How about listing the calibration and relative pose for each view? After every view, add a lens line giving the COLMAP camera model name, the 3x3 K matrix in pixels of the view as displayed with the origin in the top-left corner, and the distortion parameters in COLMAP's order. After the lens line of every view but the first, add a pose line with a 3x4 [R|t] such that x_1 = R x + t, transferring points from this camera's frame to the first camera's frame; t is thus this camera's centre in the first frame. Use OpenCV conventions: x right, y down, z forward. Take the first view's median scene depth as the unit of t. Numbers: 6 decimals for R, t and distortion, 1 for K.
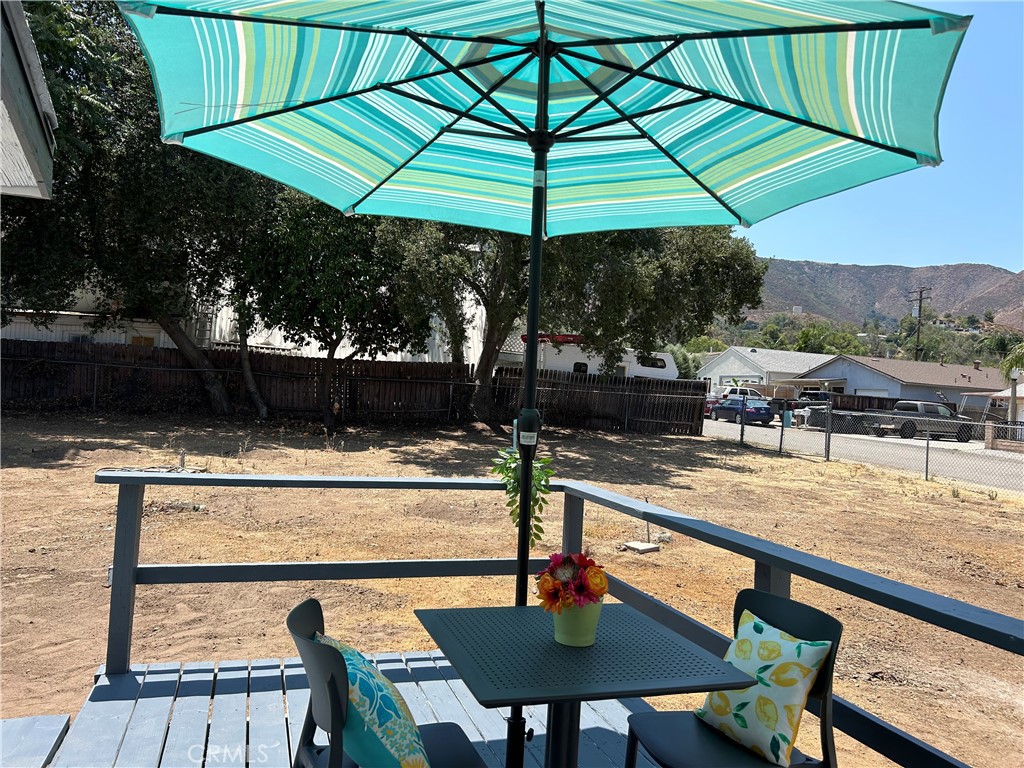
lens RADIAL K [[763.4, 0, 511.9], [0, 763.4, 390.5], [0, 0, 1]] dist [0.041289, -0.053252]
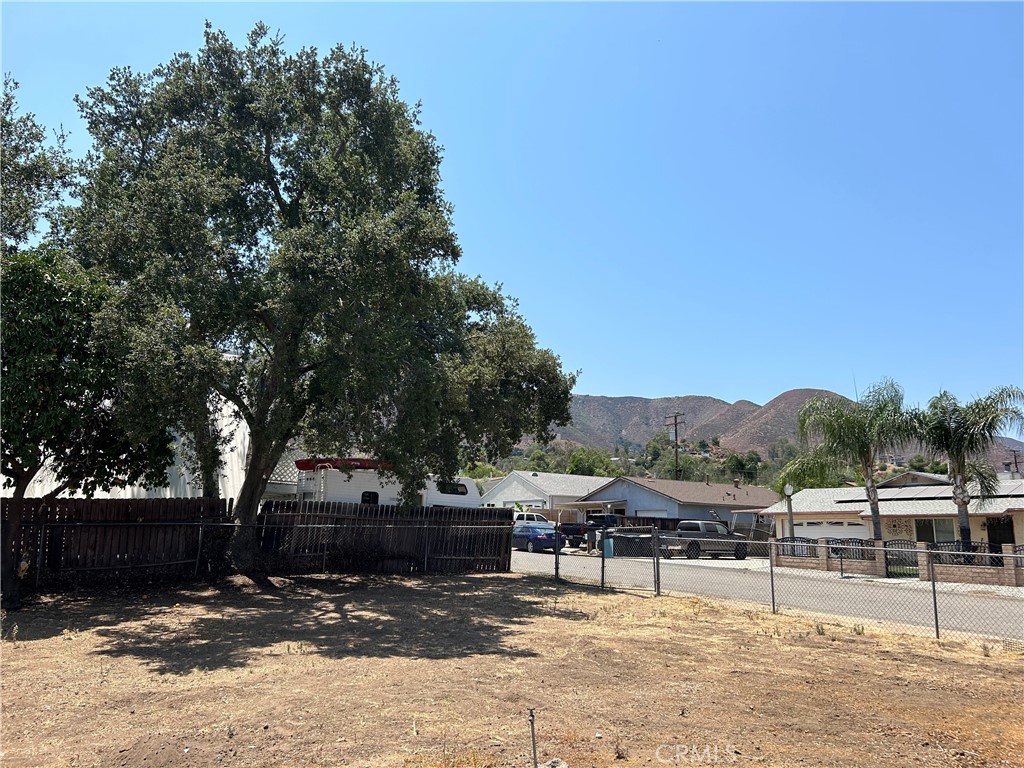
lens RADIAL K [[763.4, 0, 509.0], [0, 763.4, 391.5], [0, 0, 1]] dist [0.041289, -0.053252]
pose [[0.957688, 0.004916, 0.287766, -0.005799], [0.042981, 0.986199, -0.159889, -0.005033], [-0.284580, 0.165492, 0.944260, 0.164401]]
